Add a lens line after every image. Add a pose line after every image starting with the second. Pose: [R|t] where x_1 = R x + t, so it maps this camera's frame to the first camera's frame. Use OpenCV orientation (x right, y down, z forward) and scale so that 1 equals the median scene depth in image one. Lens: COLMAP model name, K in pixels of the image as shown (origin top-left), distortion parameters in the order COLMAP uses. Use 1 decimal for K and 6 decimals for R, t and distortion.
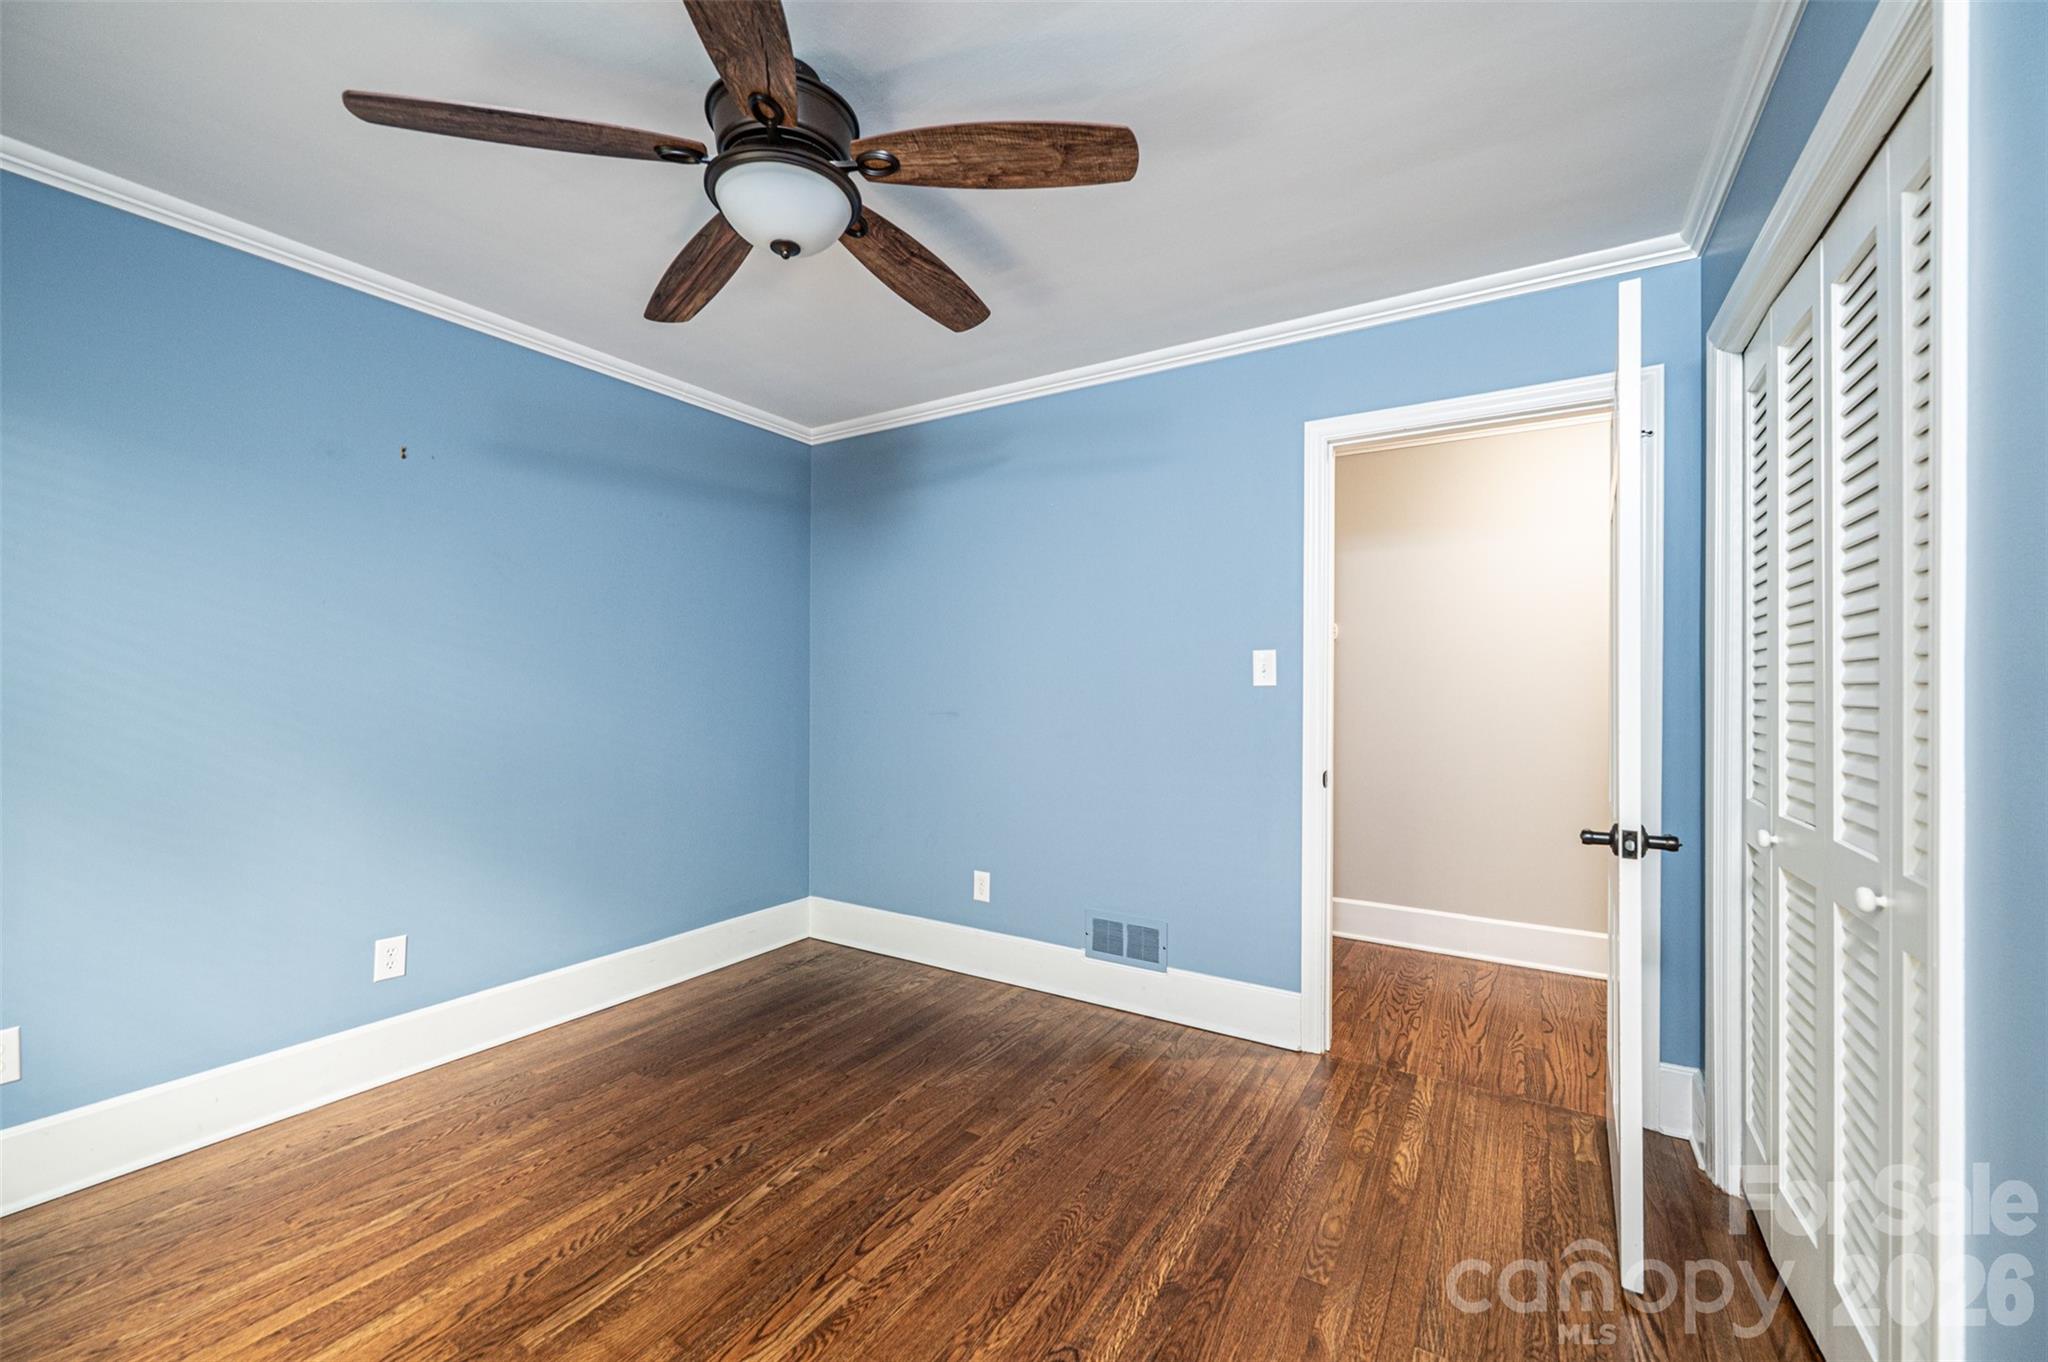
lens RADIAL K [[811.7, 0, 1028.9], [0, 811.7, 682.7], [0, 0, 1]] dist [-0.002547, -0.001011]
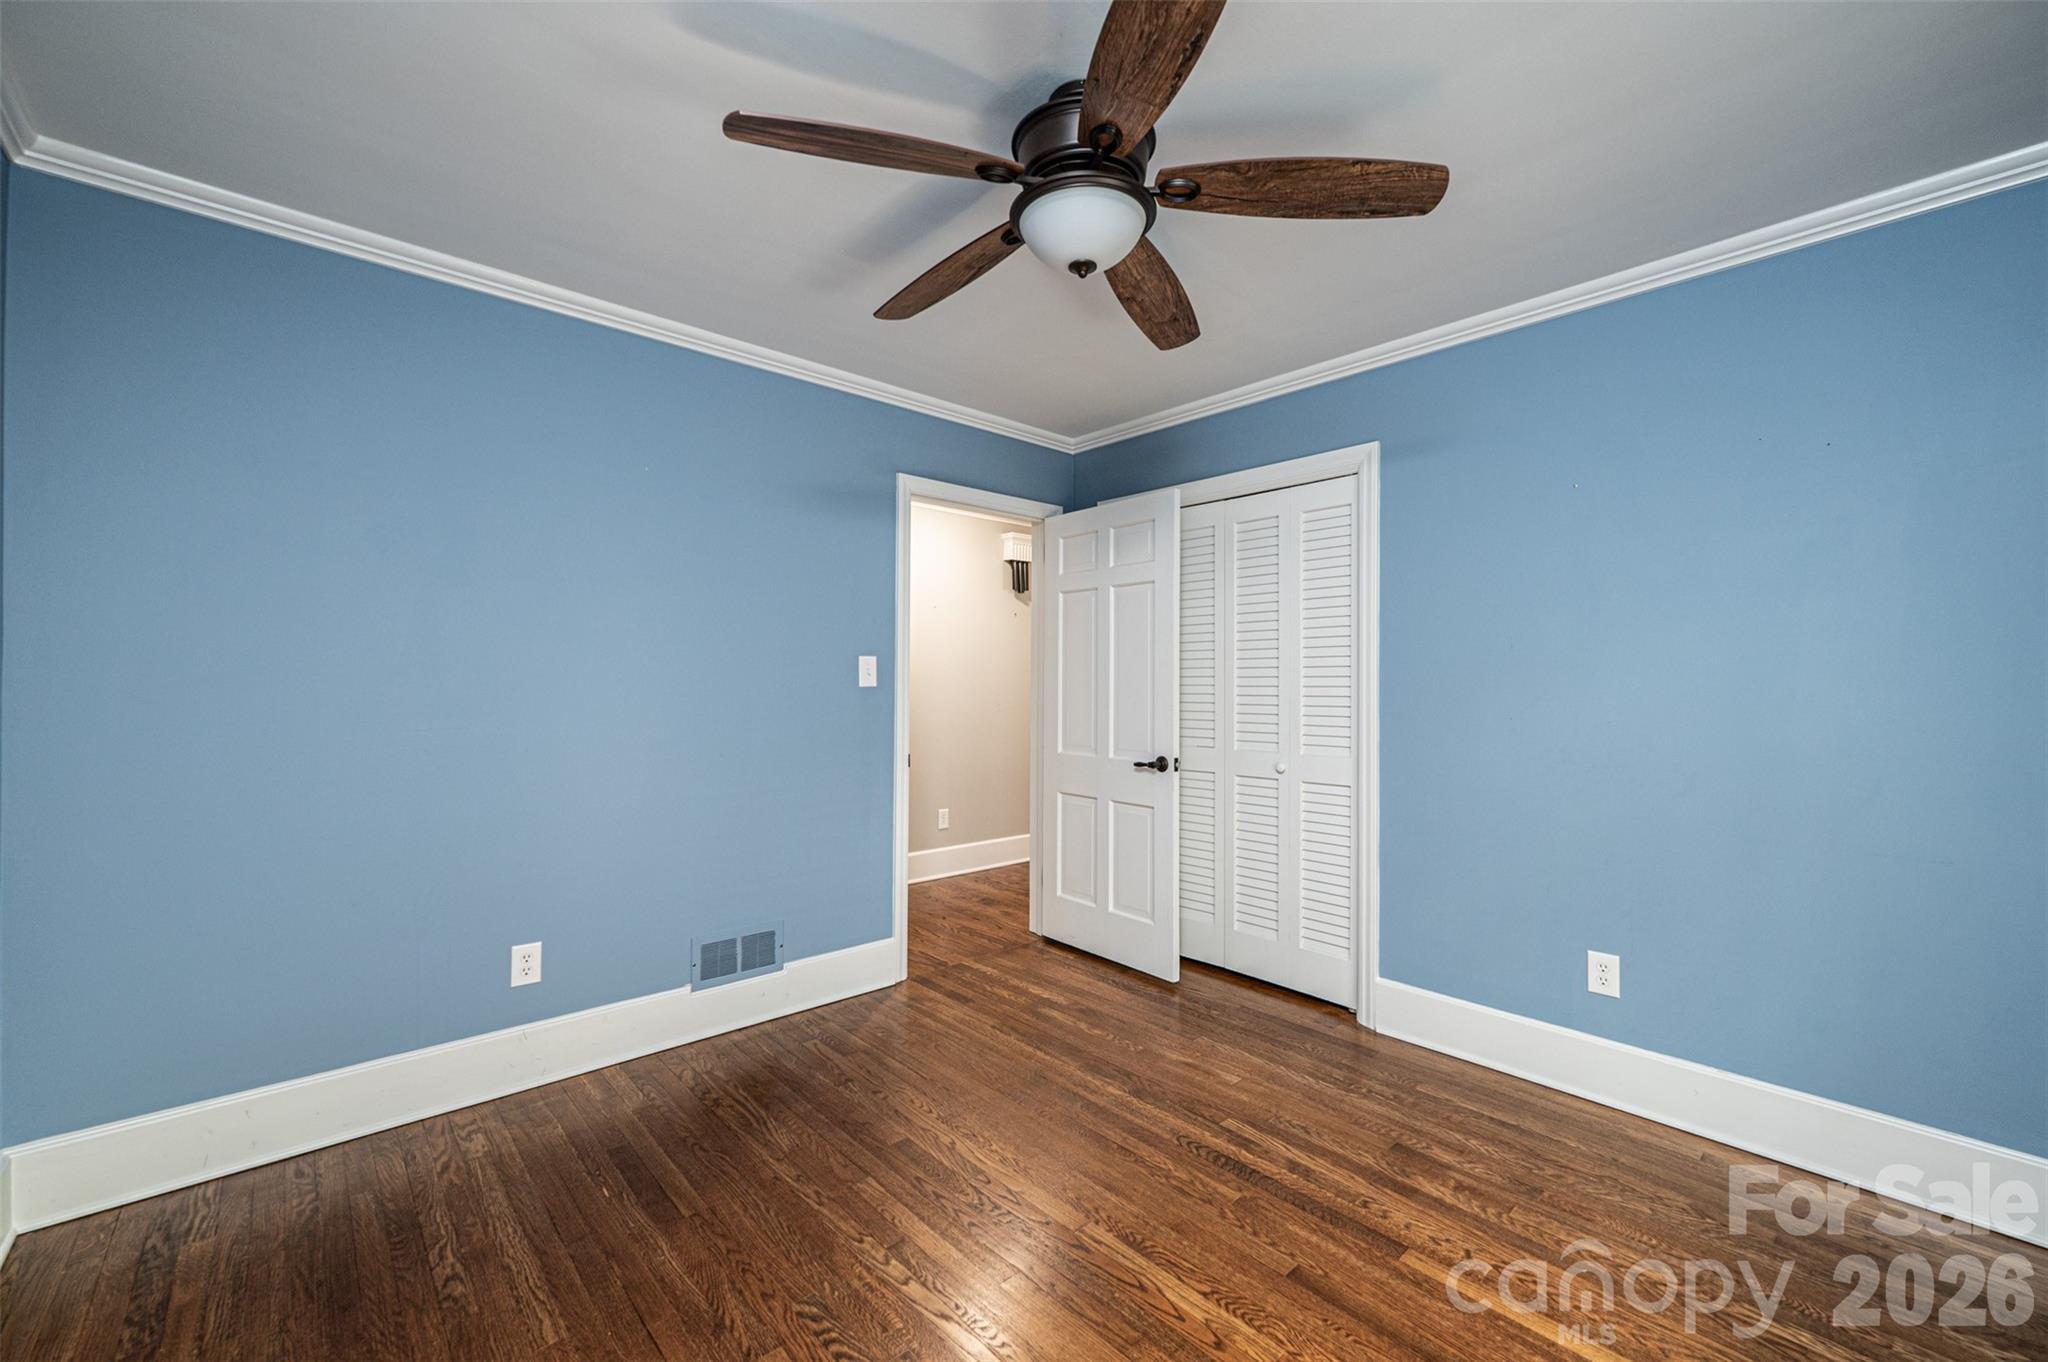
lens RADIAL K [[811.7, 0, 1024.1], [0, 811.7, 683.6], [0, 0, 1]] dist [-0.002547, -0.001011]
pose [[0.286145, -0.003099, 0.958181, -0.796456], [-0.004330, 0.999980, 0.004527, -0.007217], [-0.958177, -0.005444, 0.286126, 0.468837]]
